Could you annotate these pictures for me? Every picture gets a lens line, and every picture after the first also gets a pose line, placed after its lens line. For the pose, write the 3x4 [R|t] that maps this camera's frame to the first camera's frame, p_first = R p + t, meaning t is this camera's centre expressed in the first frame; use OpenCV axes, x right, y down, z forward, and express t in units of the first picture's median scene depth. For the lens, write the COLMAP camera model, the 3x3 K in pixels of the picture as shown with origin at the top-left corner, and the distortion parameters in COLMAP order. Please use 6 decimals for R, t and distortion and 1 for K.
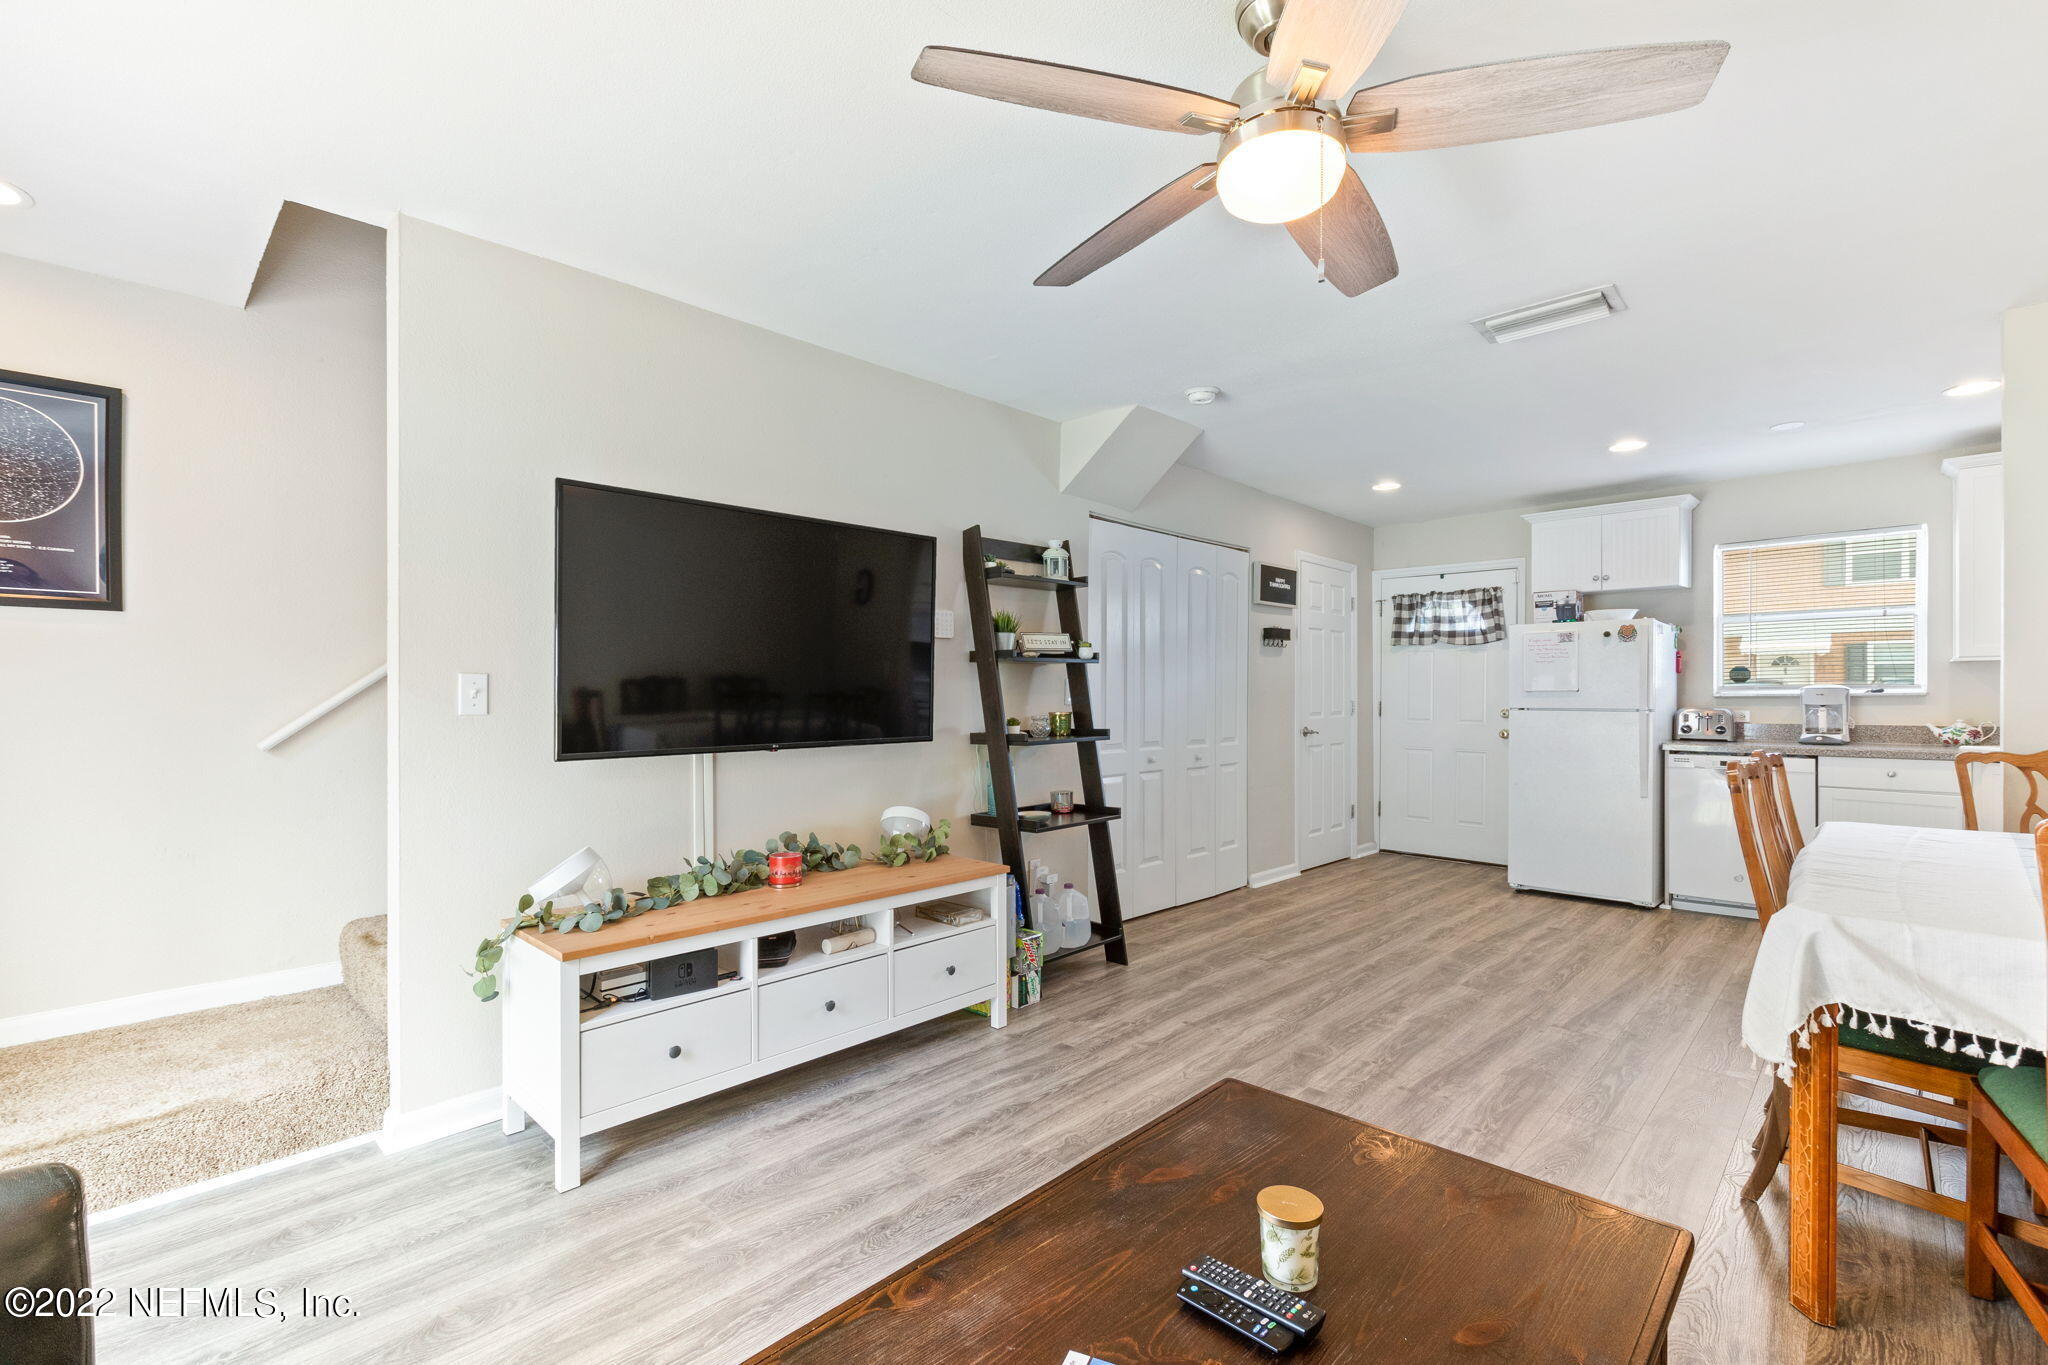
lens RADIAL K [[893.1, 0, 1020.1], [0, 893.1, 693.5], [0, 0, 1]] dist [0.003029, -0.003685]
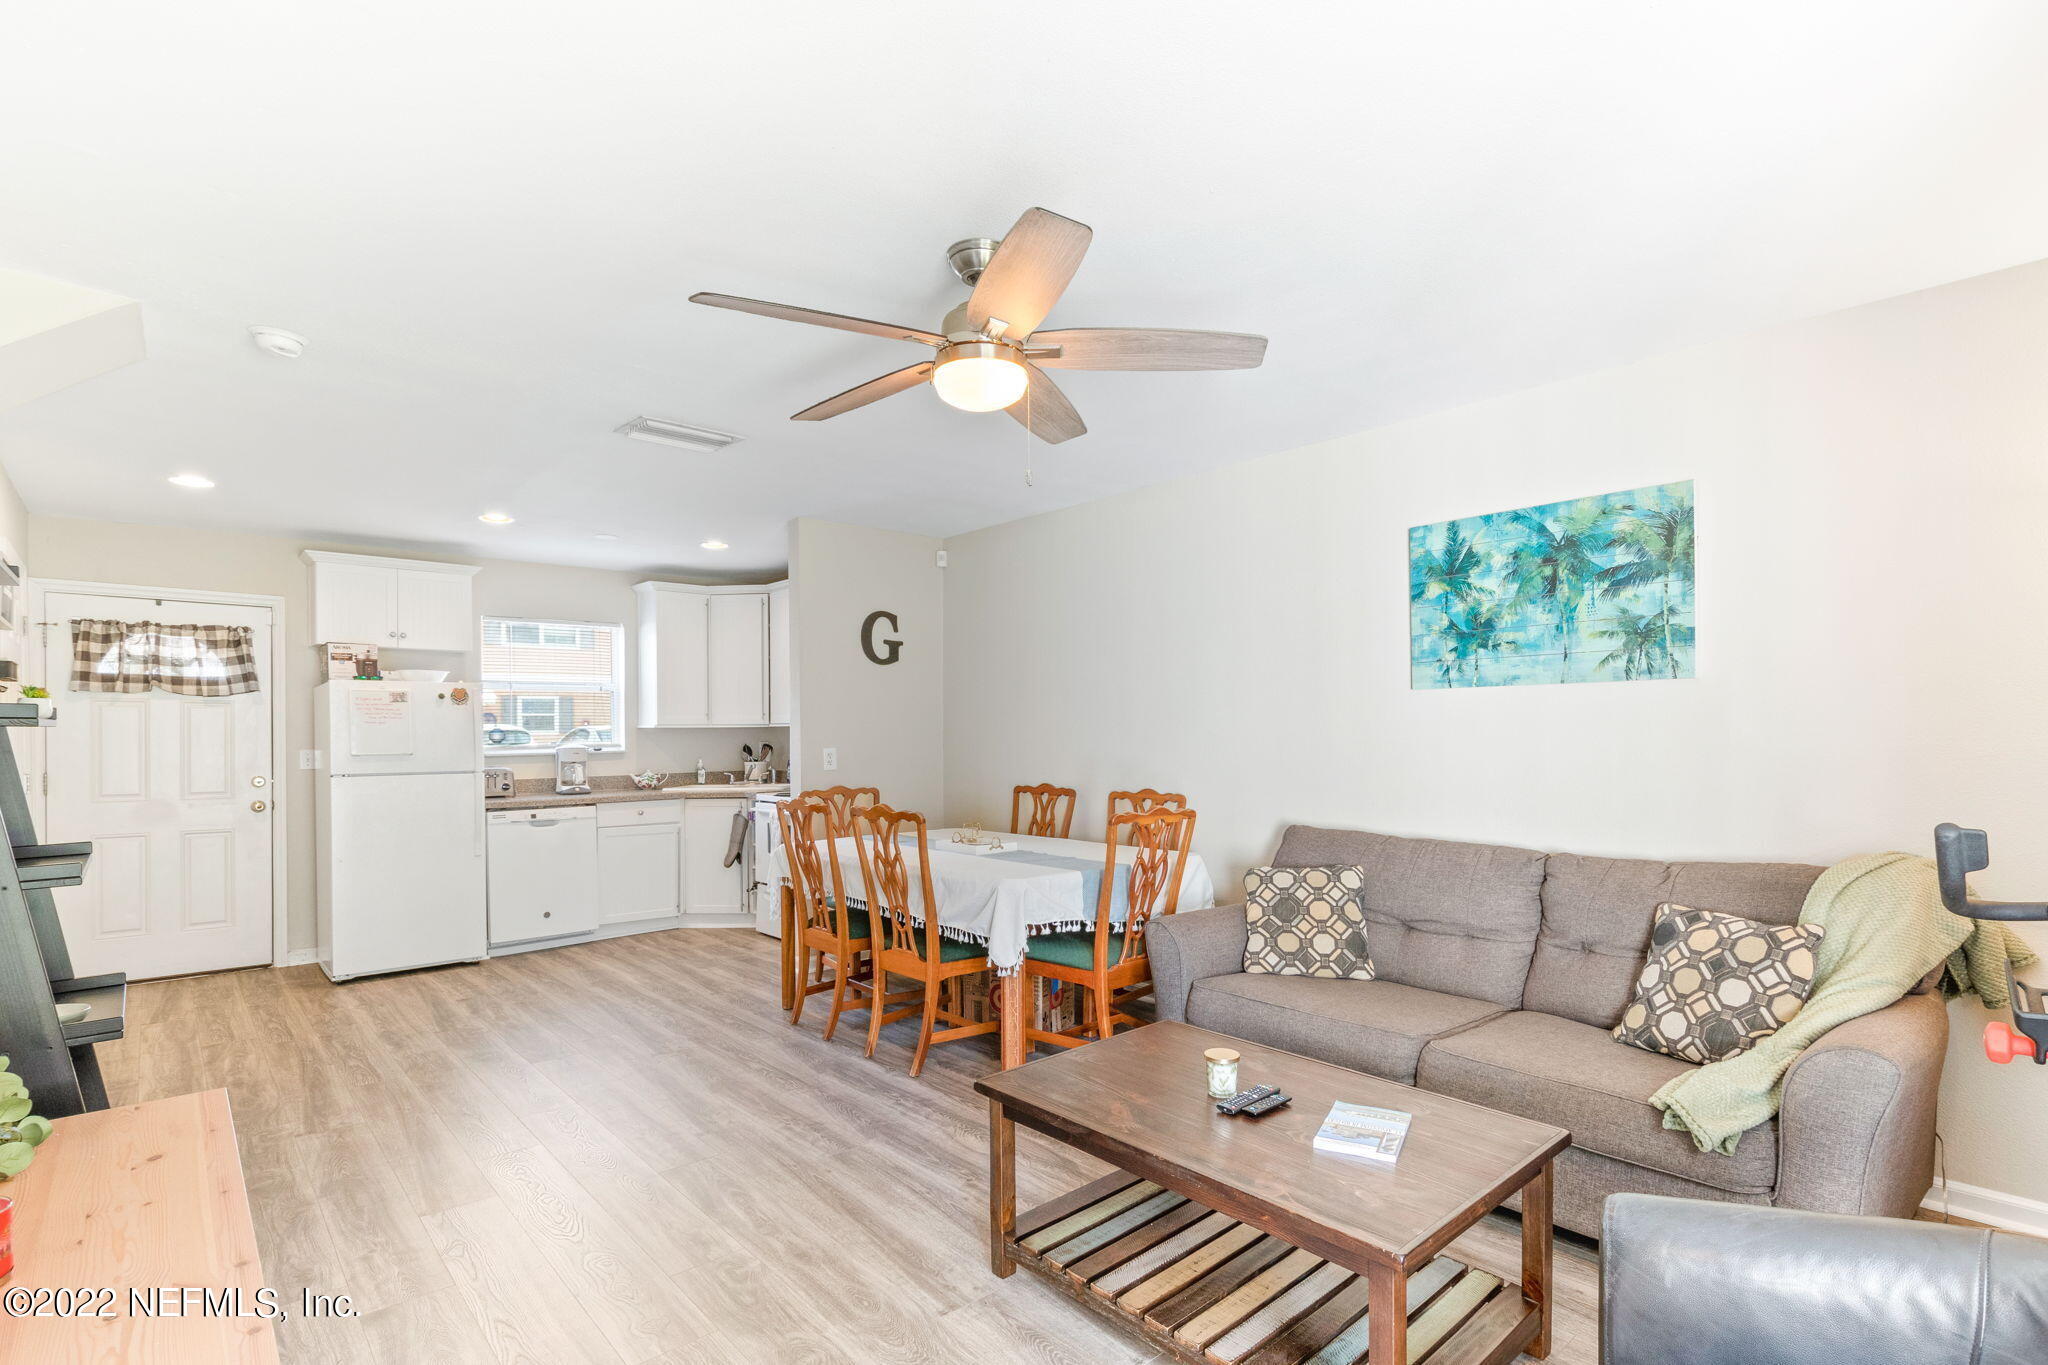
lens RADIAL K [[989.9, 0, 1029.9], [0, 989.9, 741.0], [0, 0, 1]] dist [0.000157, -0.001210]
pose [[0.068640, -0.008328, 0.997607, -0.349093], [0.007808, 0.999939, 0.007810, -0.018262], [-0.997611, 0.007254, 0.068700, 0.247818]]
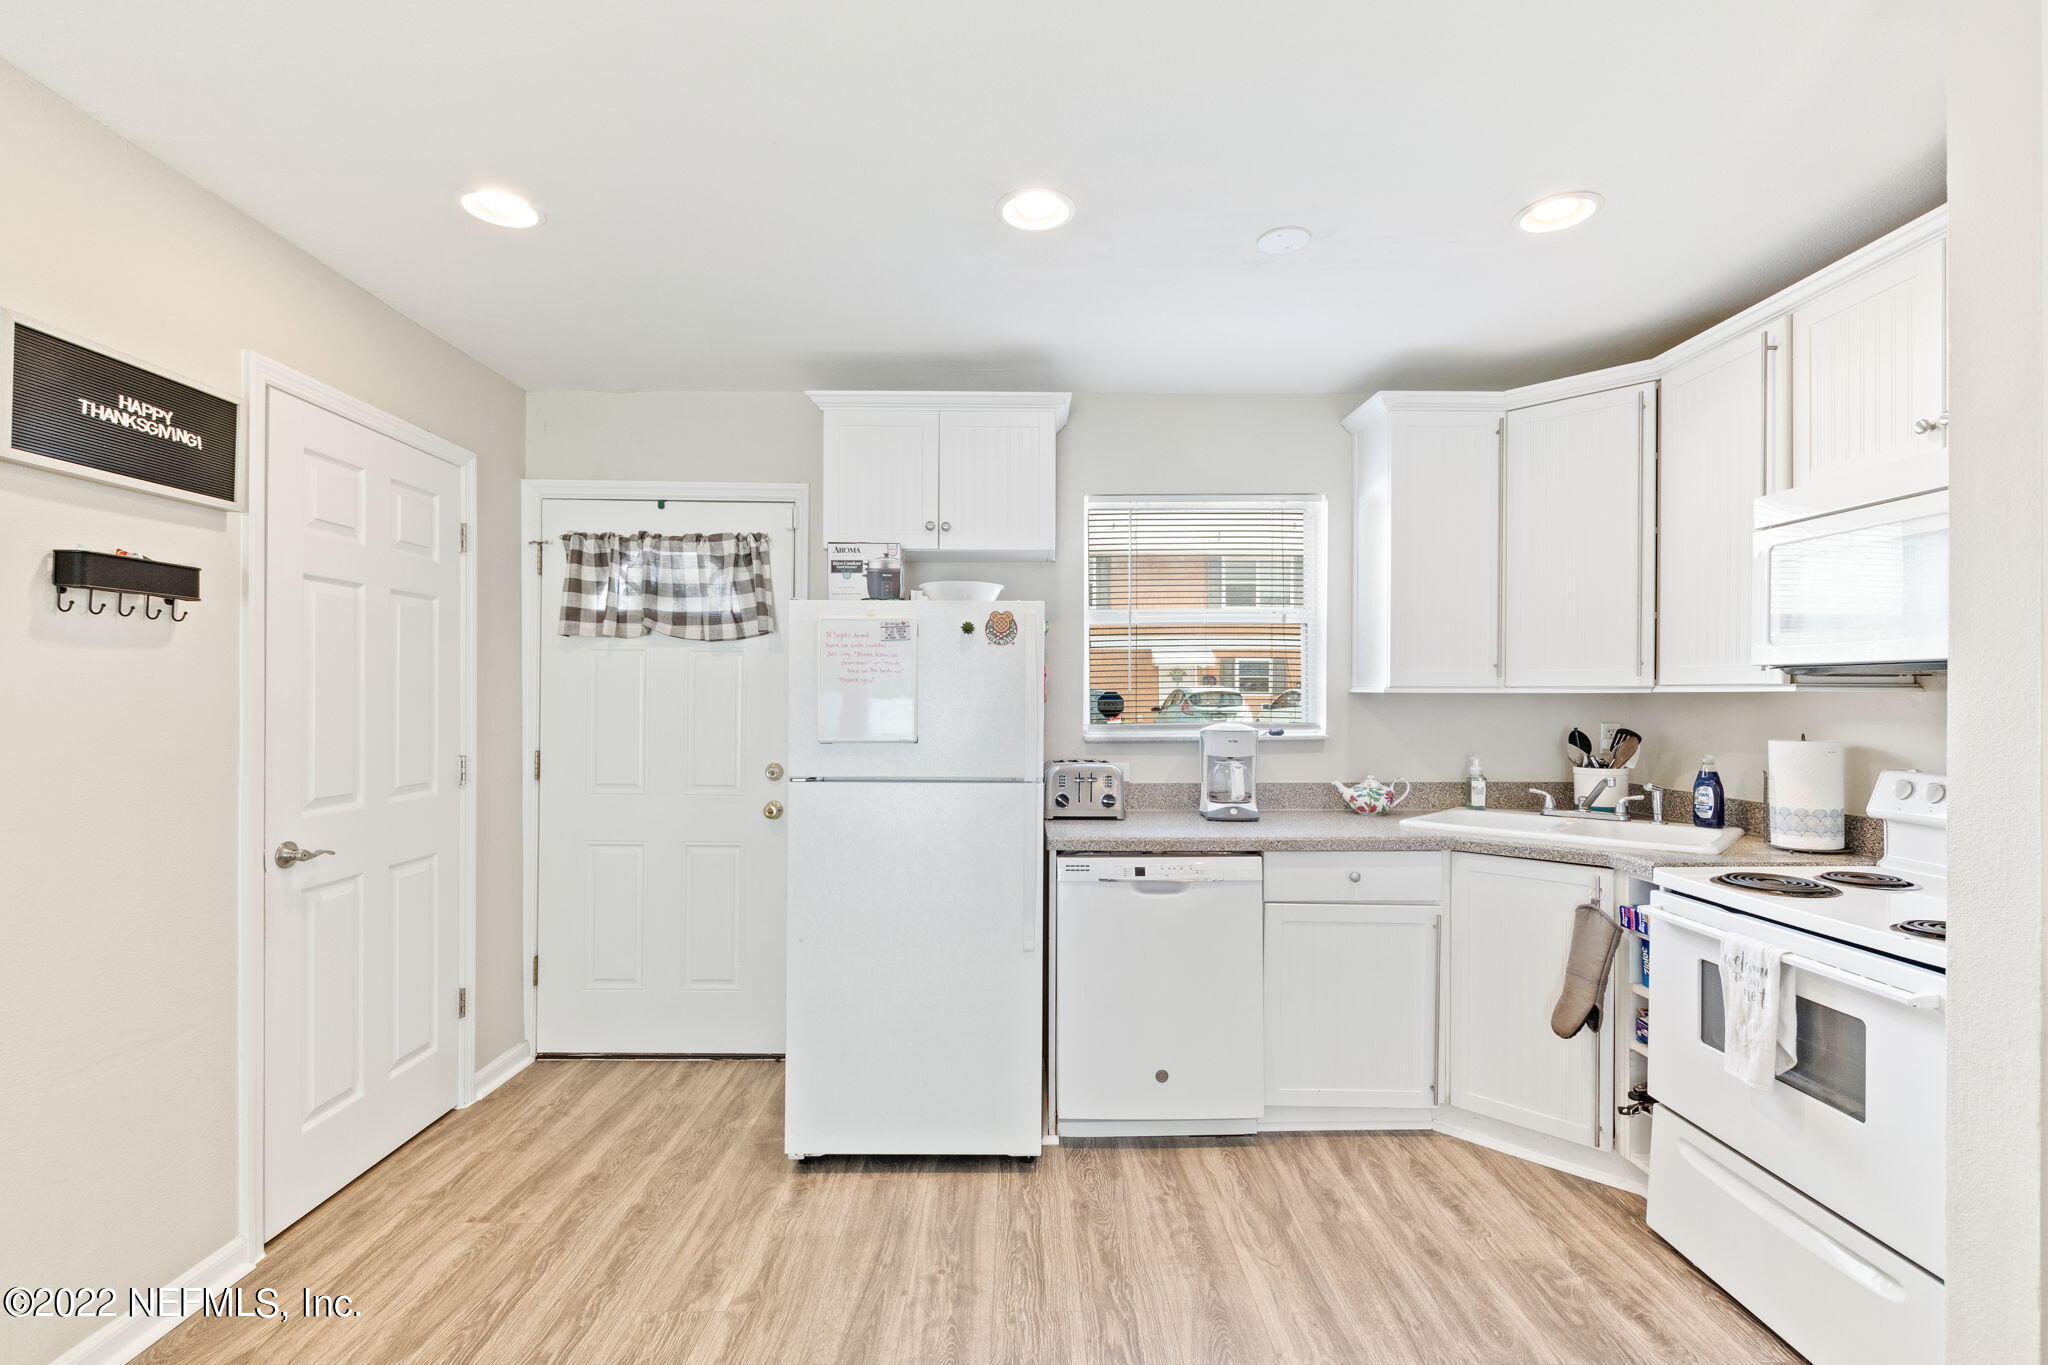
lens RADIAL K [[922.3, 0, 1028.2], [0, 922.3, 696.5], [0, 0, 1]] dist [-0.001137, -0.001177]
pose [[0.705524, 0.002964, 0.708680, 0.283313], [-0.003797, 0.999993, -0.000403, -0.025330], [-0.708676, -0.002407, 0.705530, 0.549909]]
